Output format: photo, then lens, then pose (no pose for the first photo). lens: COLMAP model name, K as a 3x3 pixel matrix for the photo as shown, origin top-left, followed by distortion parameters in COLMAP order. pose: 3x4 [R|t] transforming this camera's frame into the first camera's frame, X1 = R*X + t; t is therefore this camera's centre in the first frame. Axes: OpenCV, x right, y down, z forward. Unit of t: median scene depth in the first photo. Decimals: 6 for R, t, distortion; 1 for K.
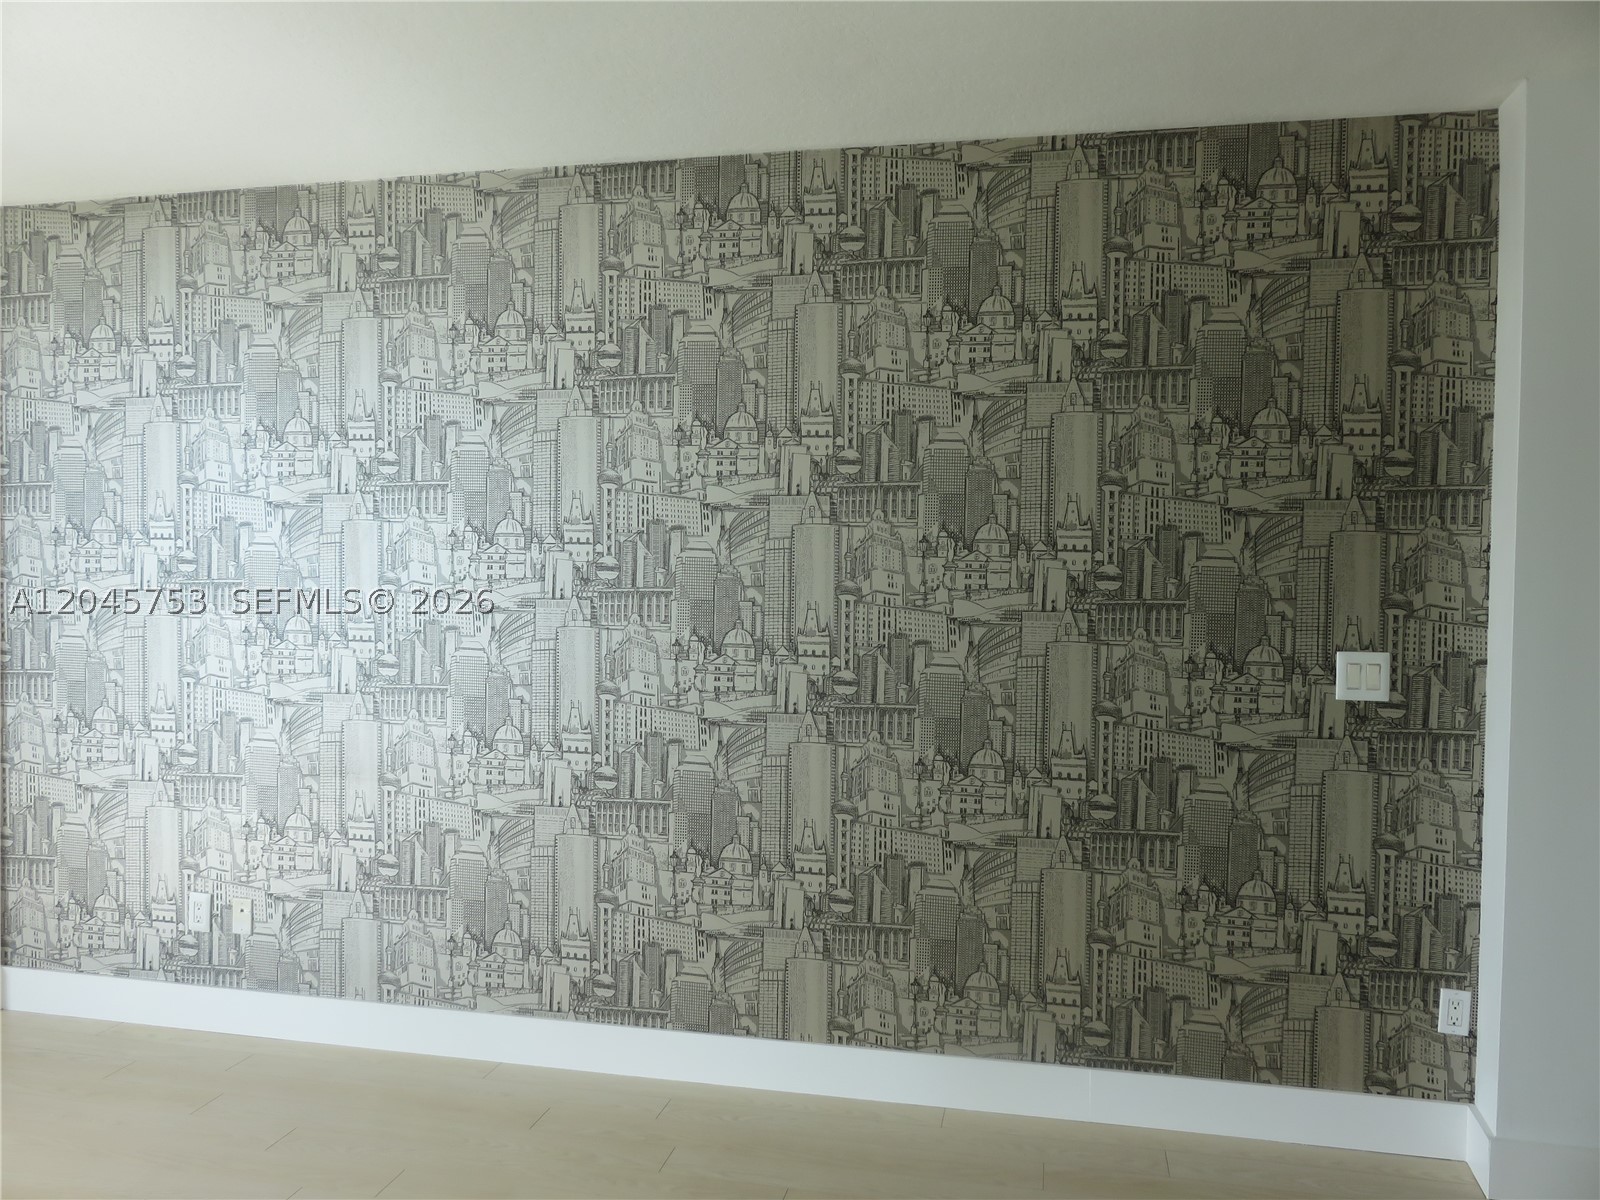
lens RADIAL K [[1079.6, 0, 800.3], [0, 1079.6, 613.0], [0, 0, 1]] dist [-0.003441, 0.003155]
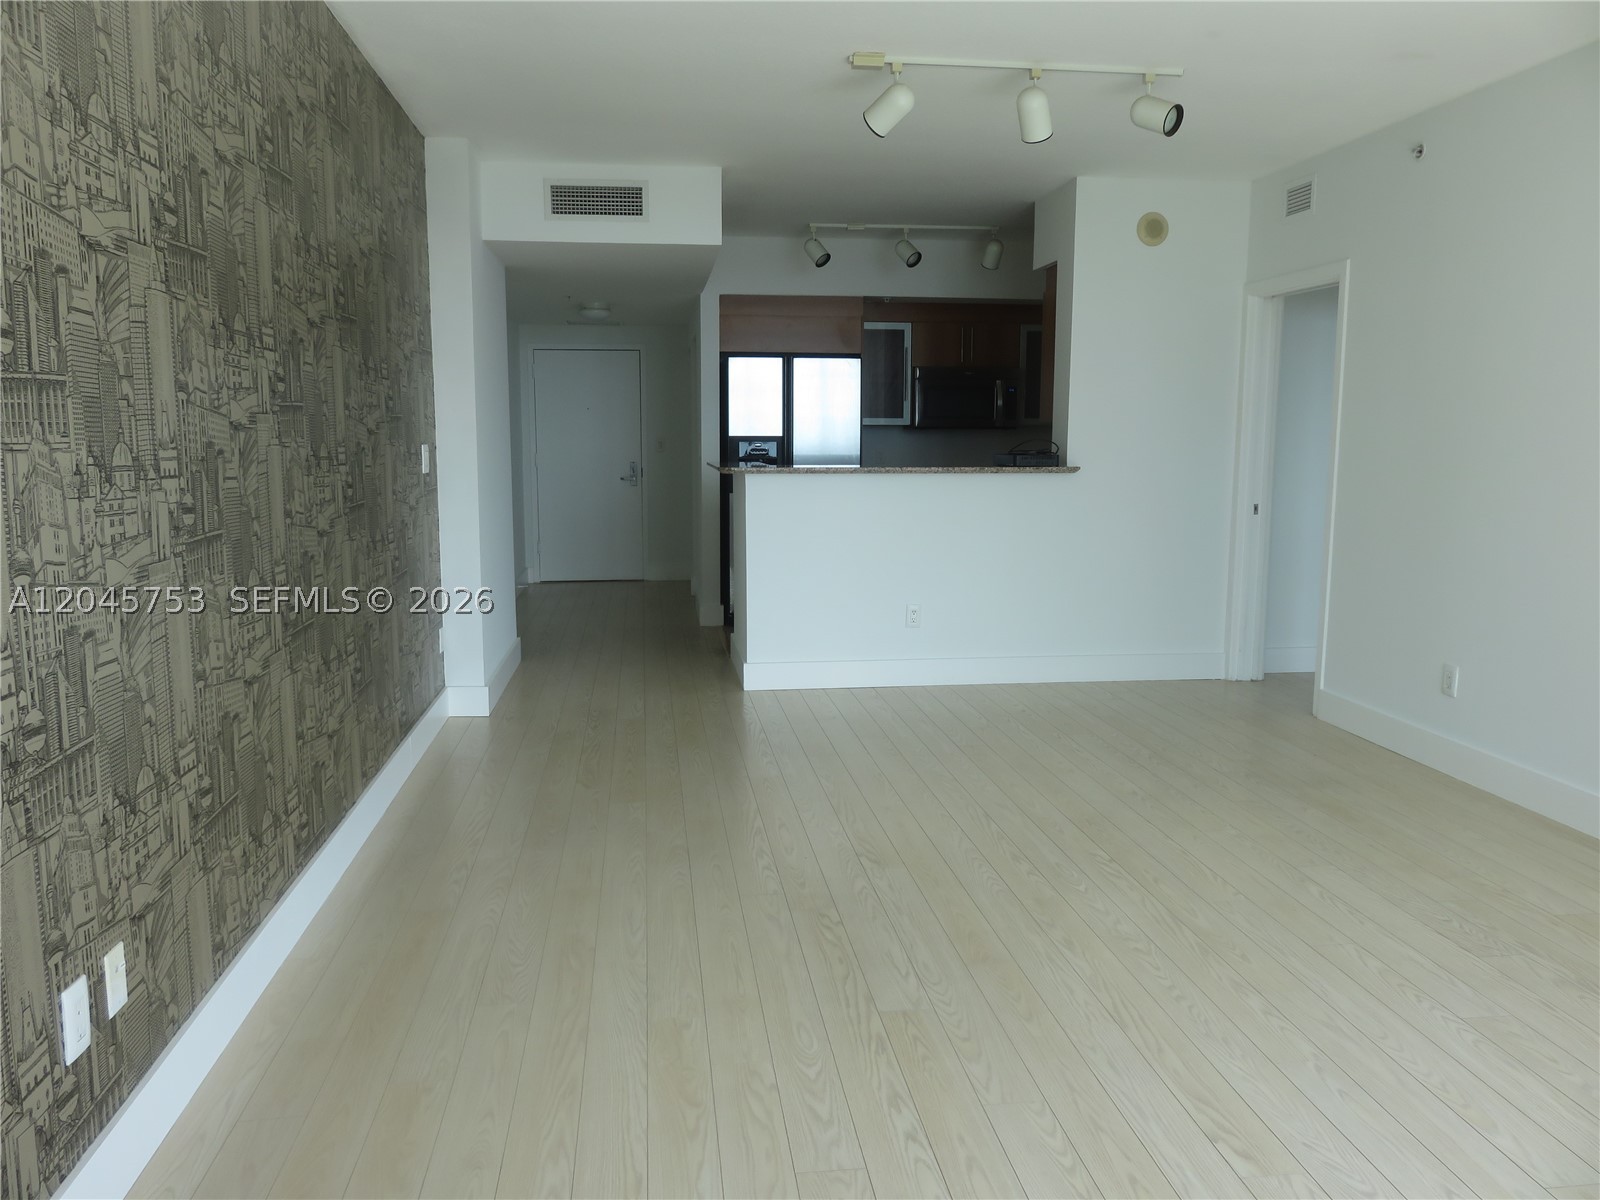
lens RADIAL K [[1200.7, 0, 796.7], [0, 1200.7, 594.9], [0, 0, 1]] dist [-0.014571, 0.004922]
pose [[-0.311626, -0.141912, 0.939548, -1.320180], [0.018526, 0.987689, 0.155328, -0.010474], [-0.950024, 0.065811, -0.305160, 0.923752]]
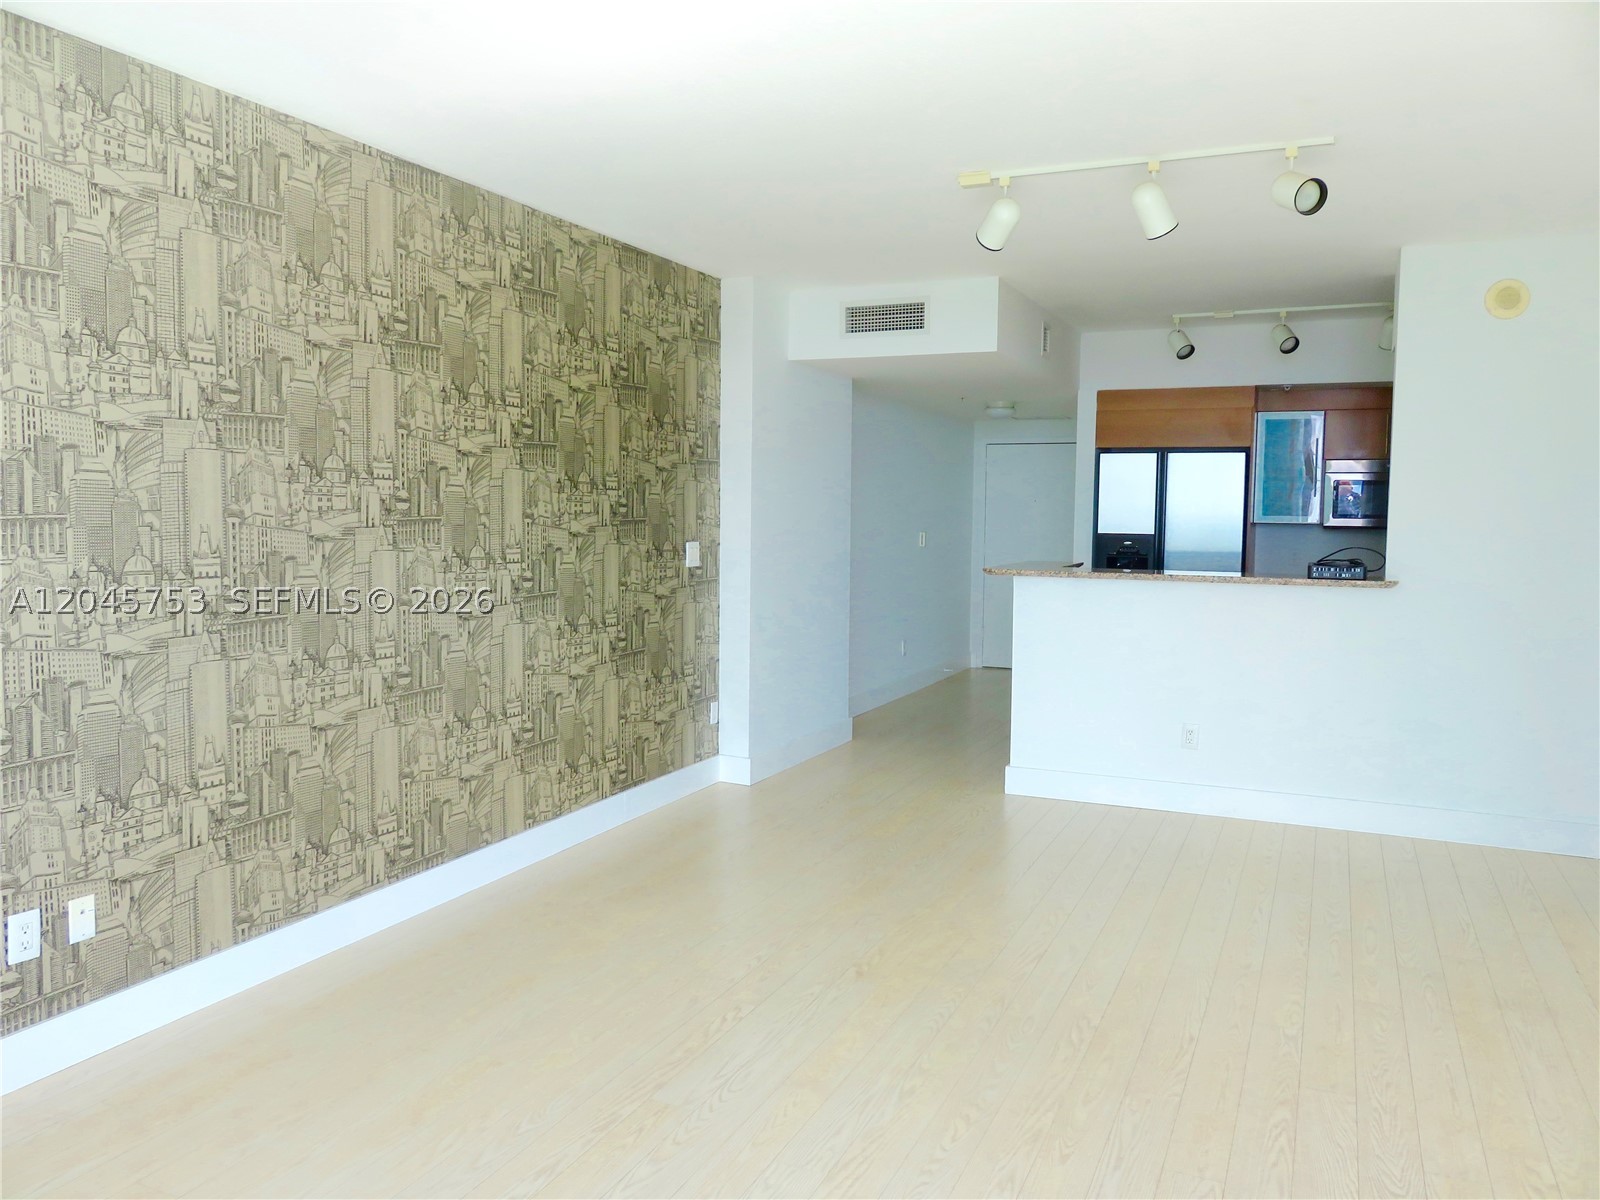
lens RADIAL K [[1200.7, 0, 796.7], [0, 1200.7, 594.9], [0, 0, 1]] dist [-0.014571, 0.004922]
pose [[0.229178, -0.082356, 0.969894, -1.404181], [0.019435, 0.996603, 0.080032, -0.035202], [-0.973191, 0.000509, 0.230000, 0.276567]]
